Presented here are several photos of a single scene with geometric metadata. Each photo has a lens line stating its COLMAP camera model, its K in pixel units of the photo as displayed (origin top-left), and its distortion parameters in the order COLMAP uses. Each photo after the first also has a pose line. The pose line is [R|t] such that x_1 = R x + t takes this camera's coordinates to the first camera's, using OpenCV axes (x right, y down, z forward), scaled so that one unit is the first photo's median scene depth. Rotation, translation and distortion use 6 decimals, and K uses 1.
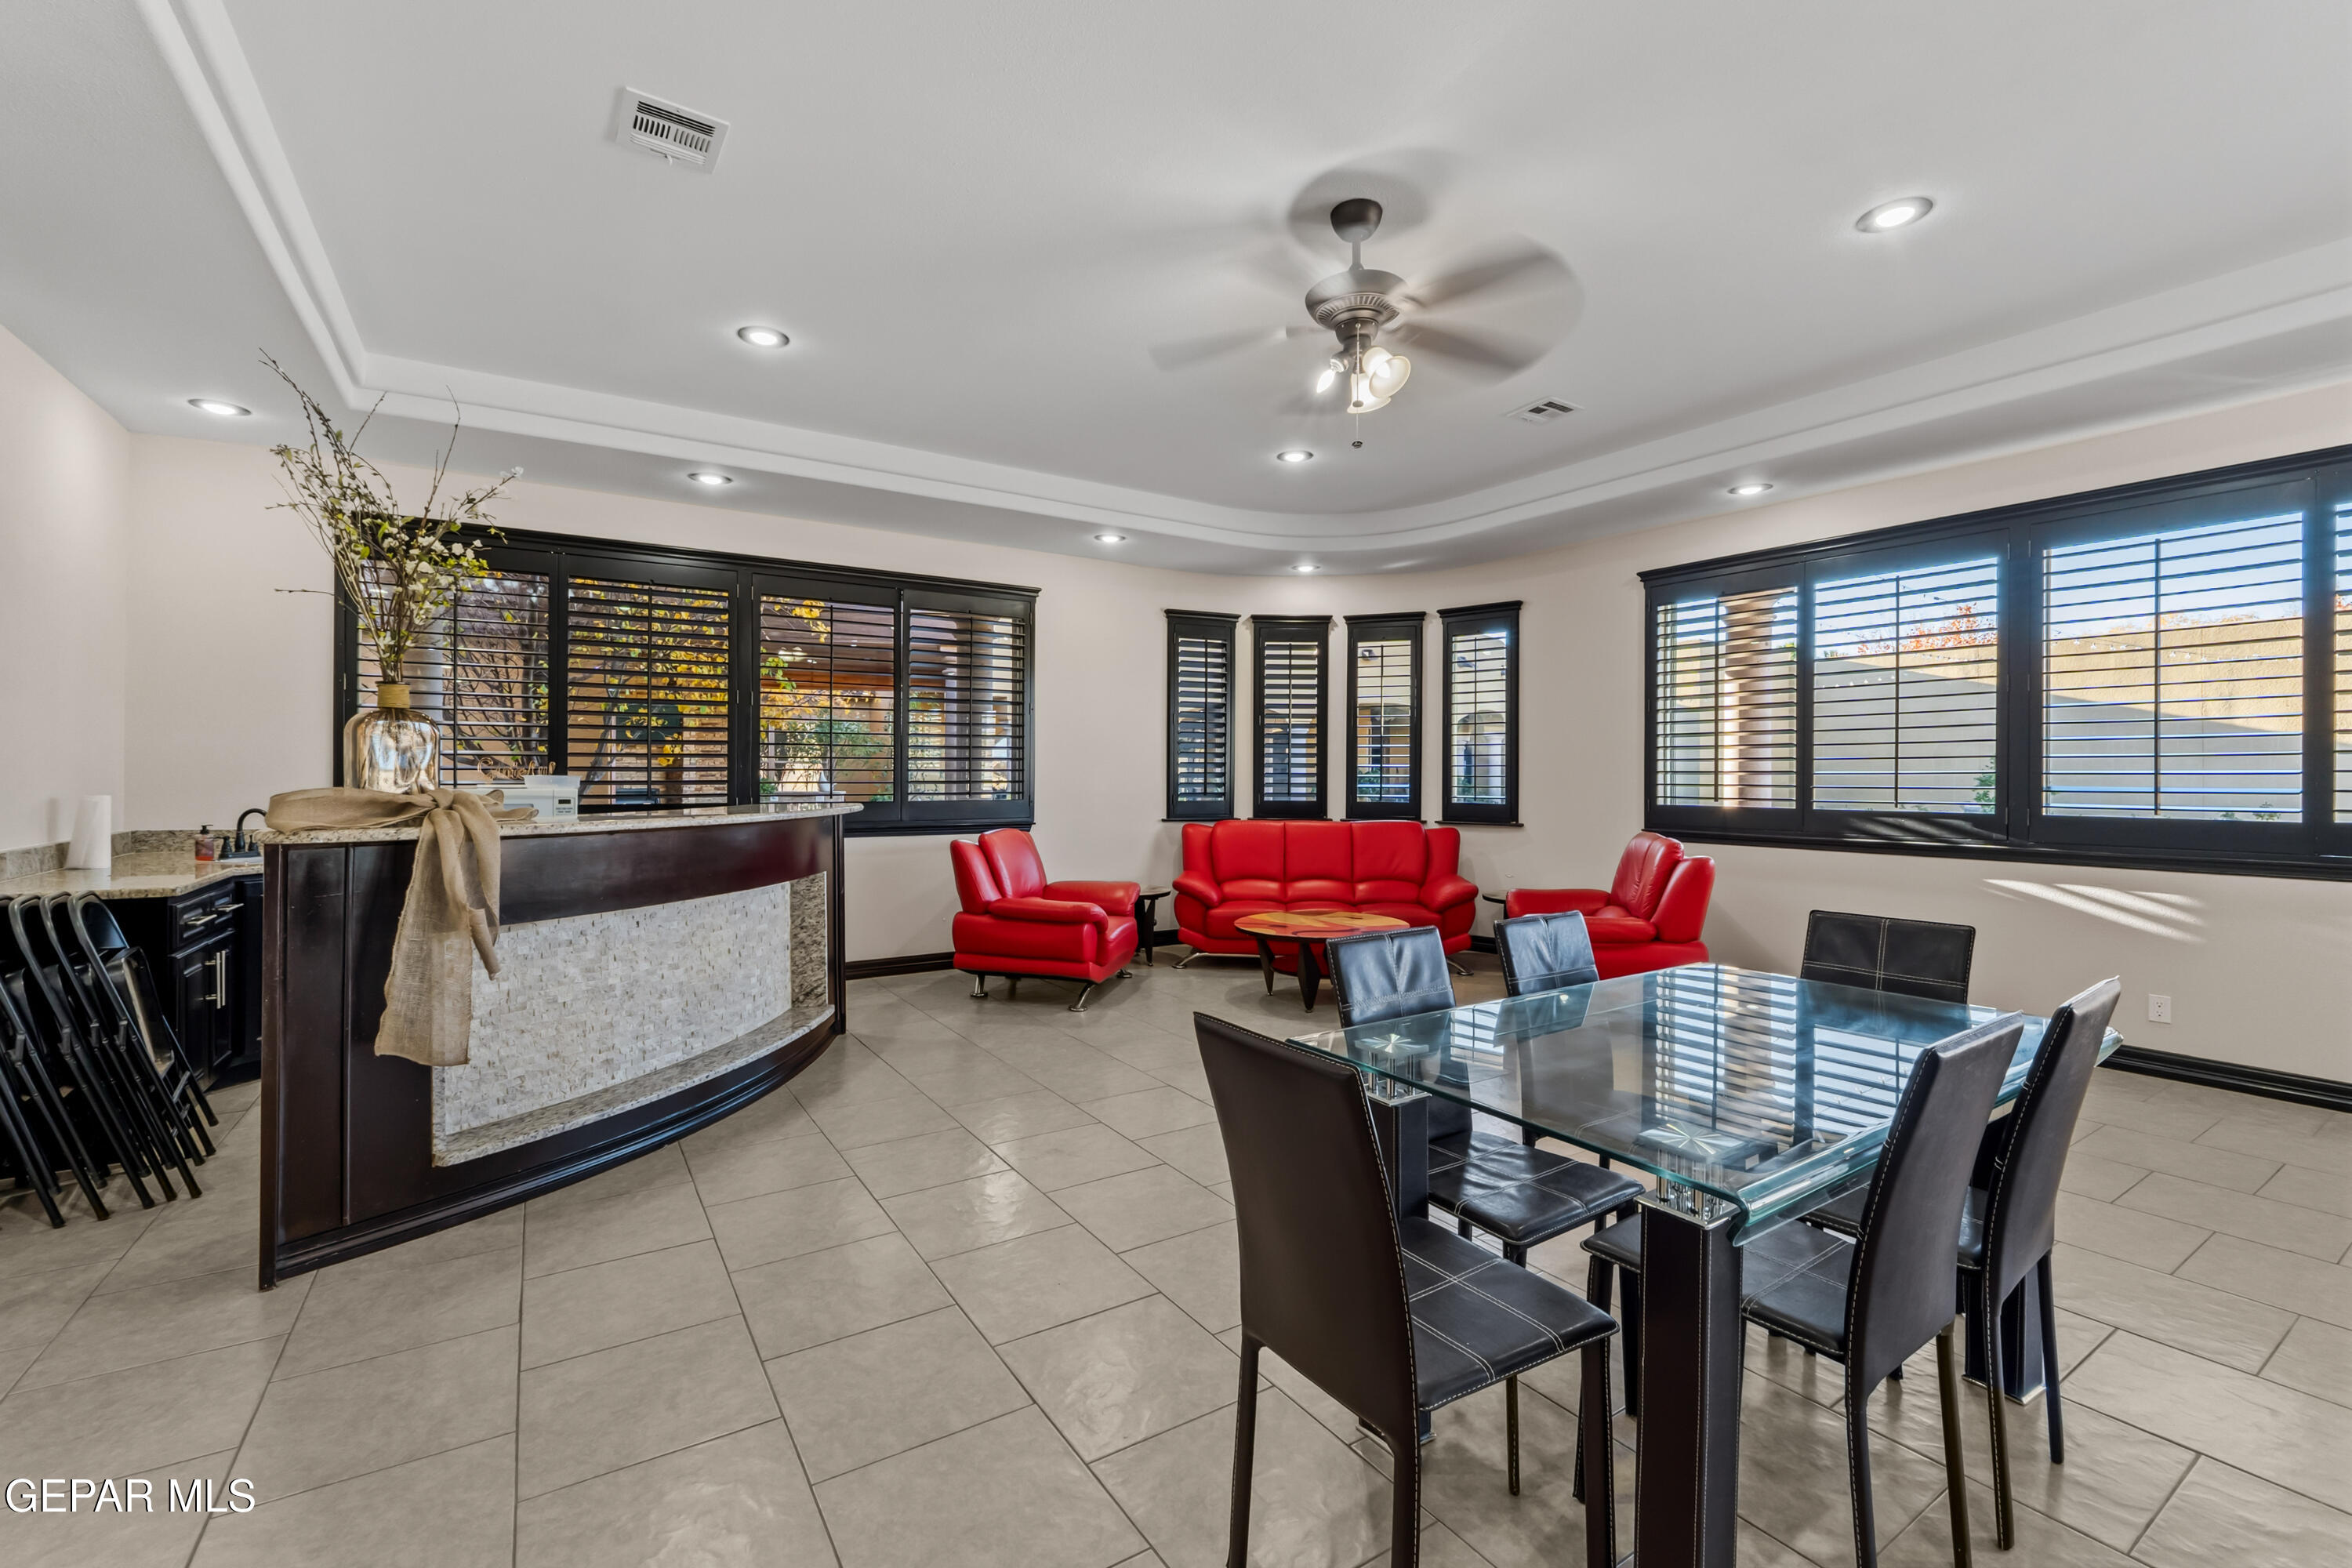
lens RADIAL K [[990.3, 0, 1186.1], [0, 990.3, 776.9], [0, 0, 1]] dist [0.000893, -0.001547]
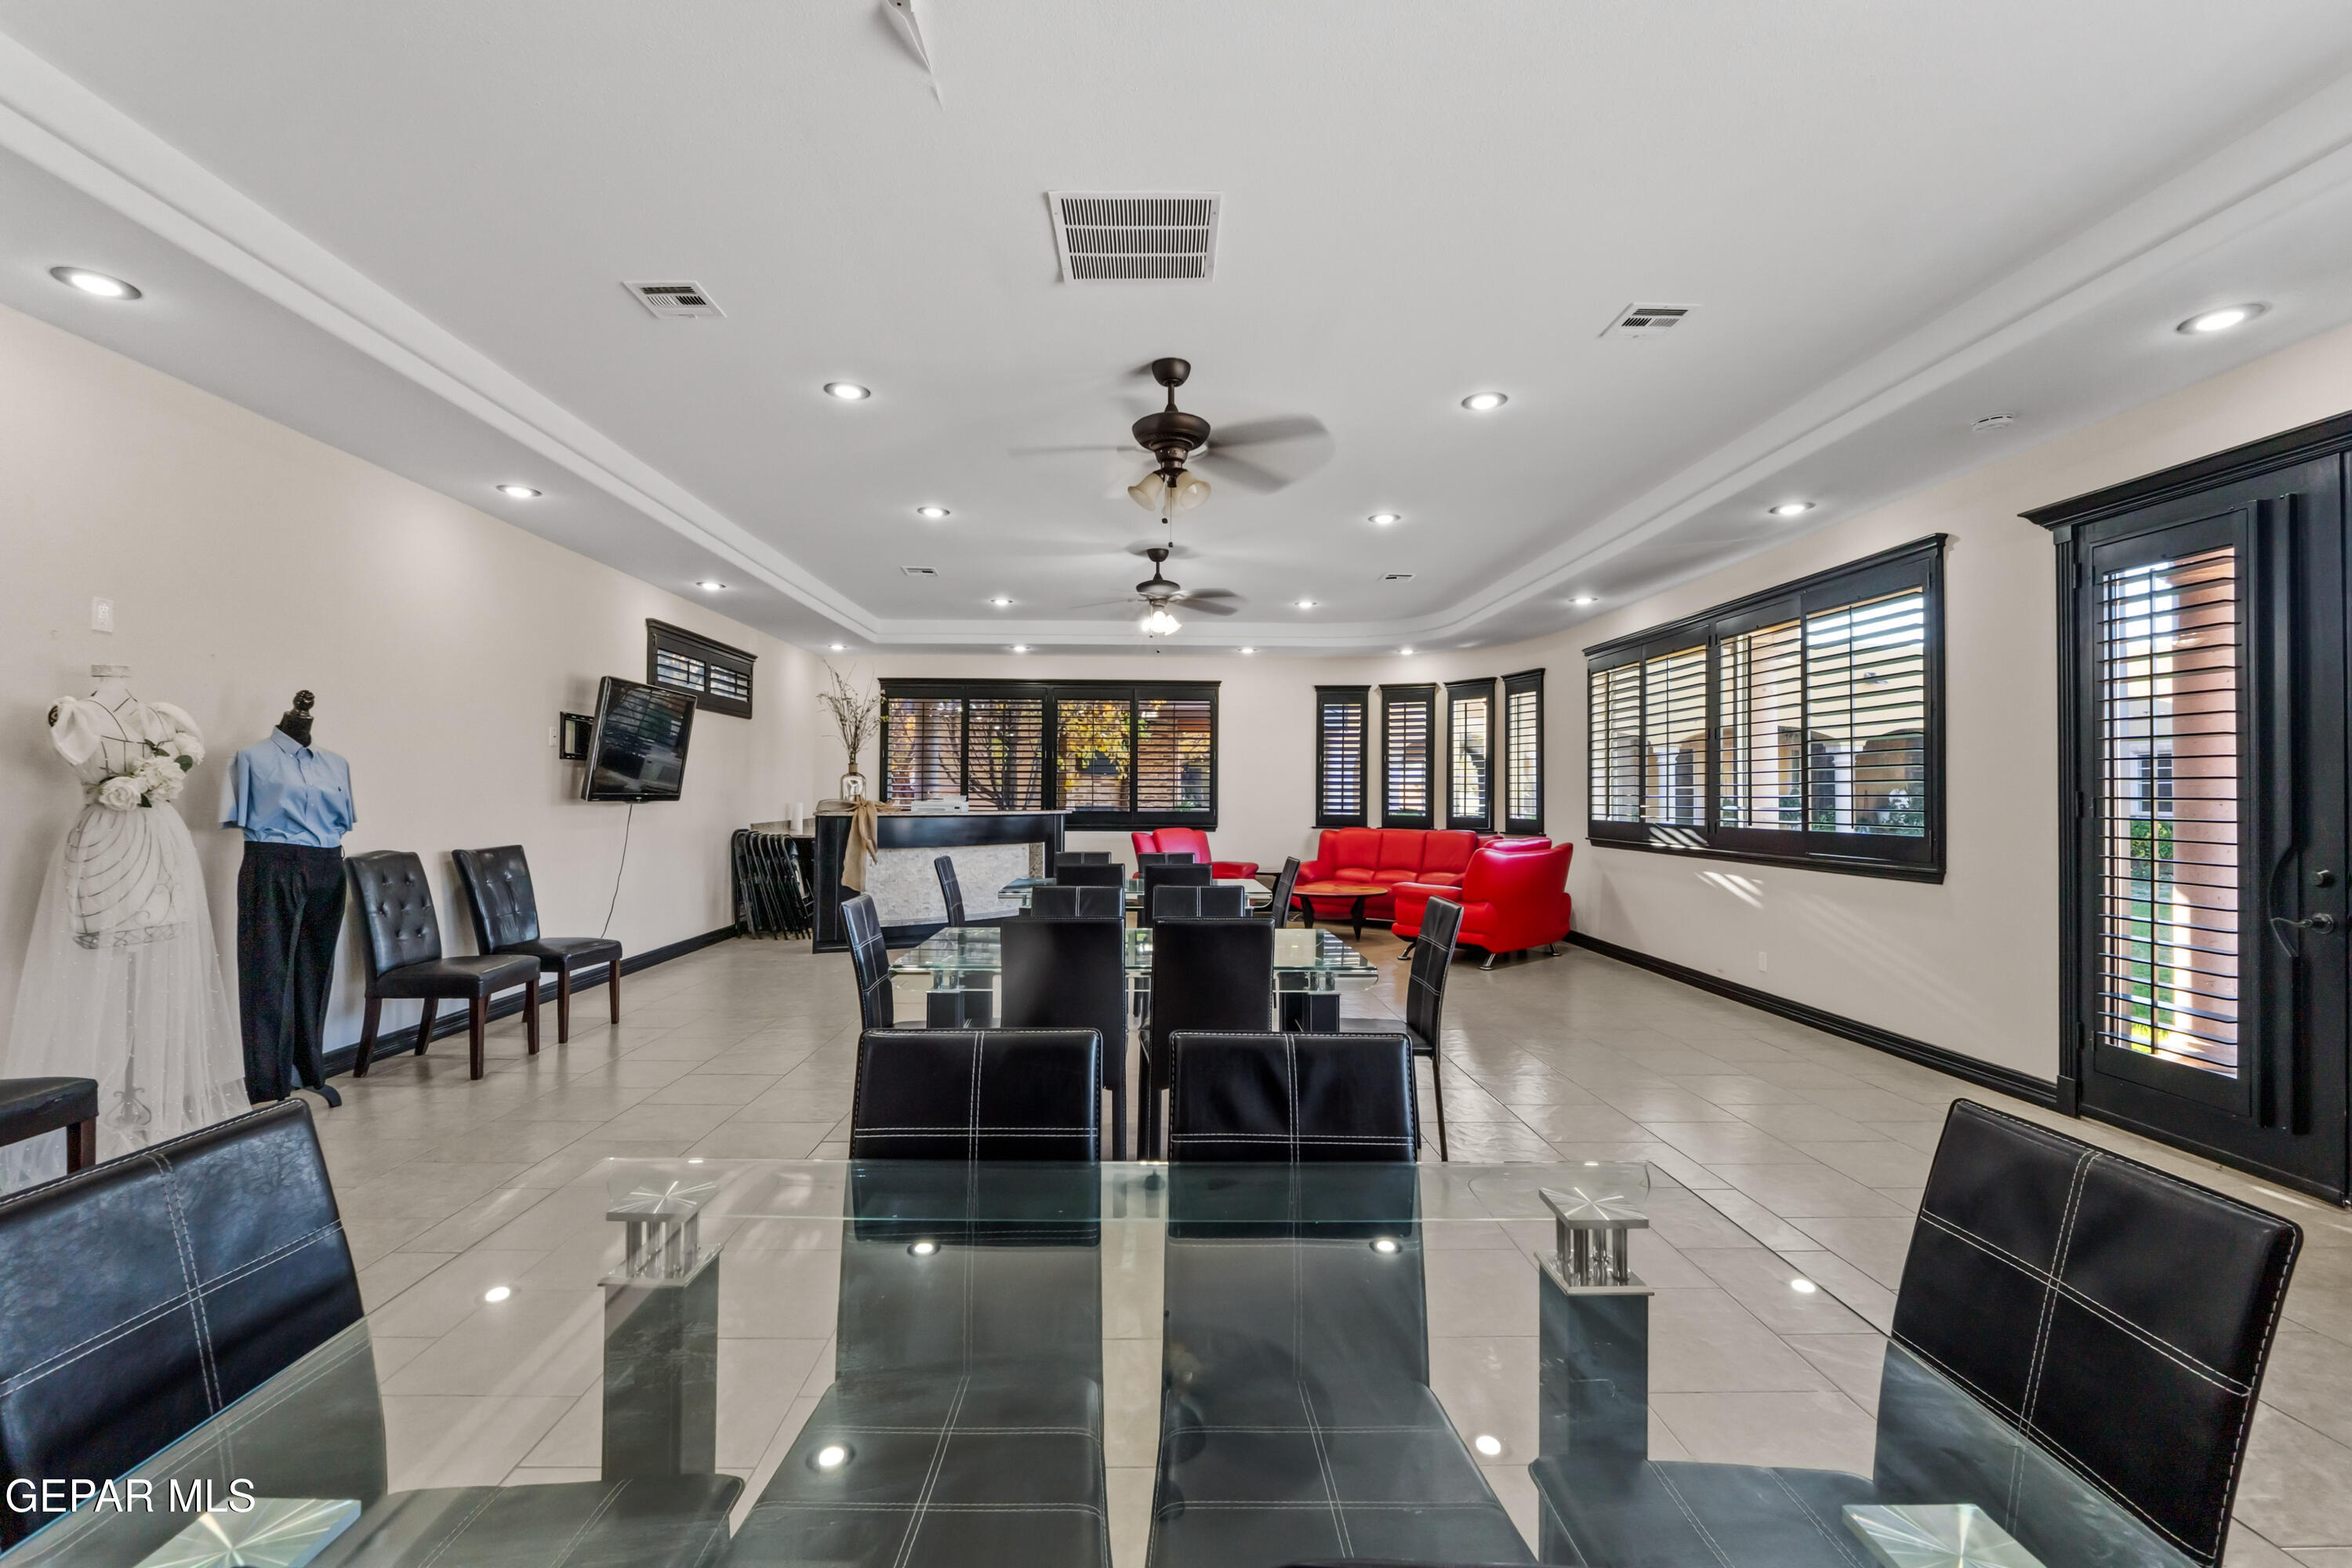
lens RADIAL K [[990.3, 0, 1165.3], [0, 990.3, 782.0], [0, 0, 1]] dist [0.000893, -0.001547]
pose [[0.851991, -0.004985, -0.523533, 0.565072], [-0.004239, 0.999856, -0.016418, 0.000171], [0.523539, 0.016208, 0.851847, -0.379391]]
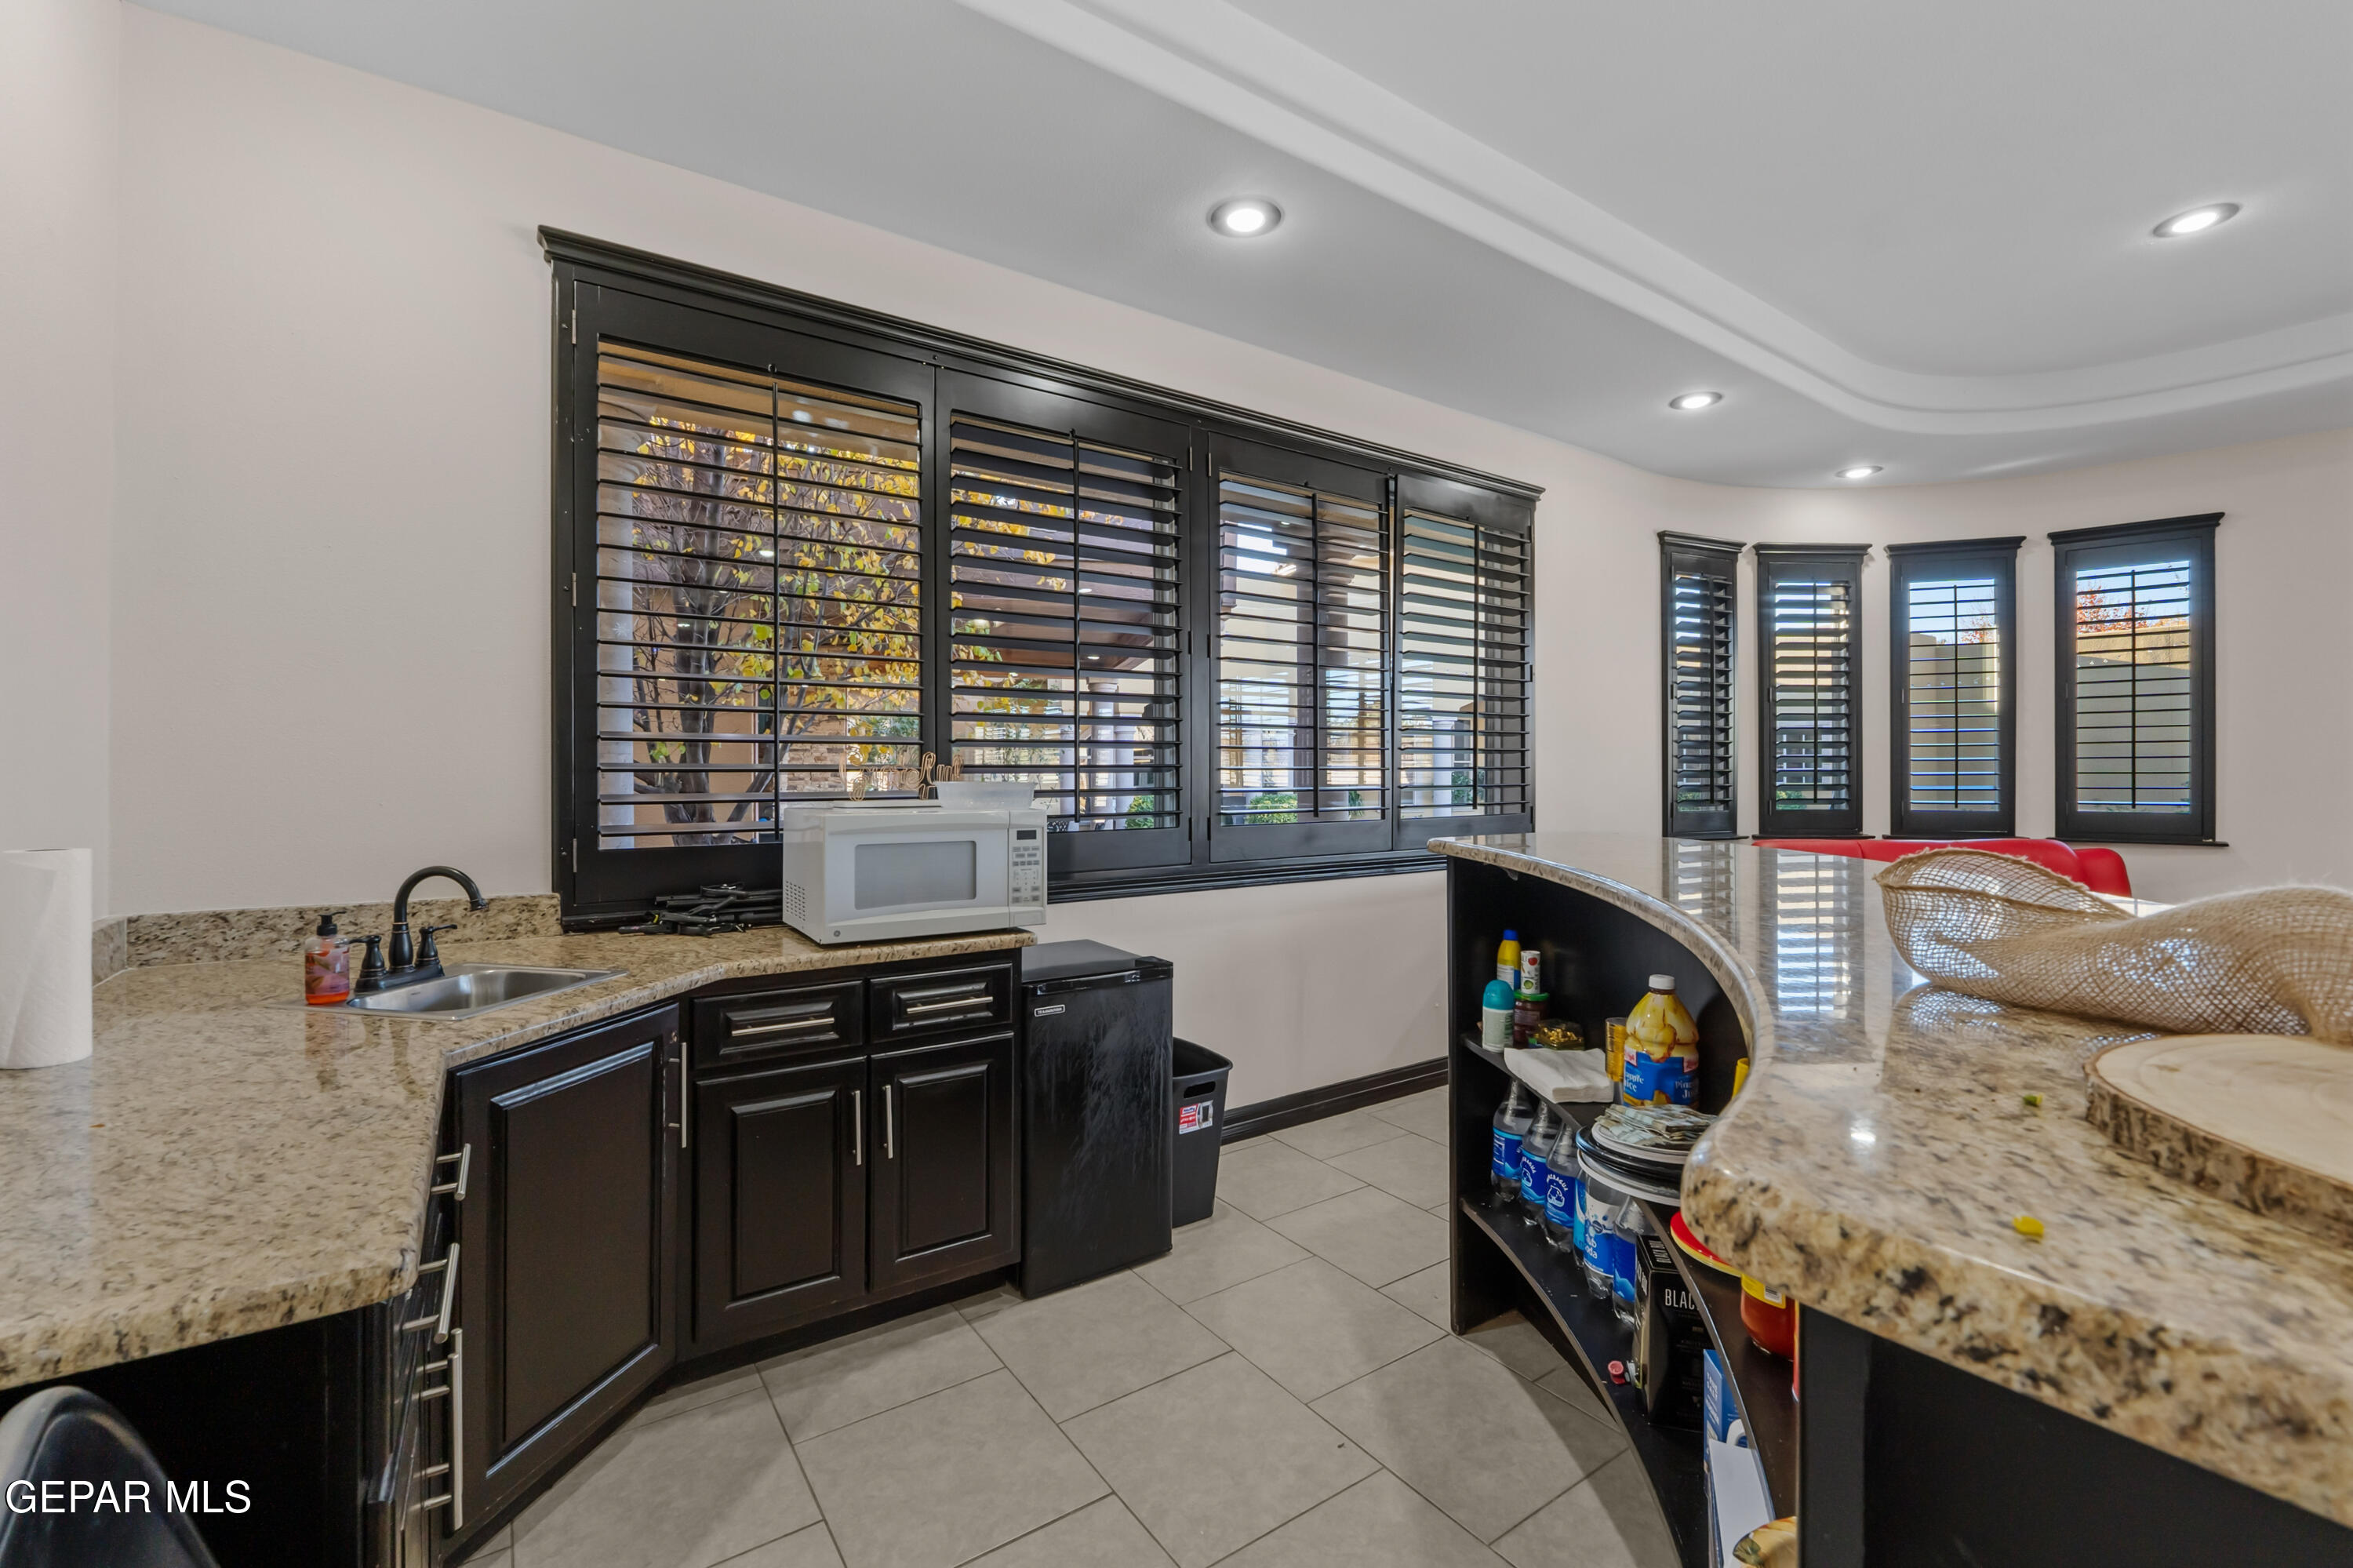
lens RADIAL K [[990.8, 0, 1195.6], [0, 990.8, 770.3], [0, 0, 1]] dist [0.000893, -0.001547]
pose [[0.999521, -0.004167, 0.030671, -0.361392], [0.004254, 0.999987, -0.002780, -0.003110], [-0.030659, 0.002909, 0.999526, 0.326777]]
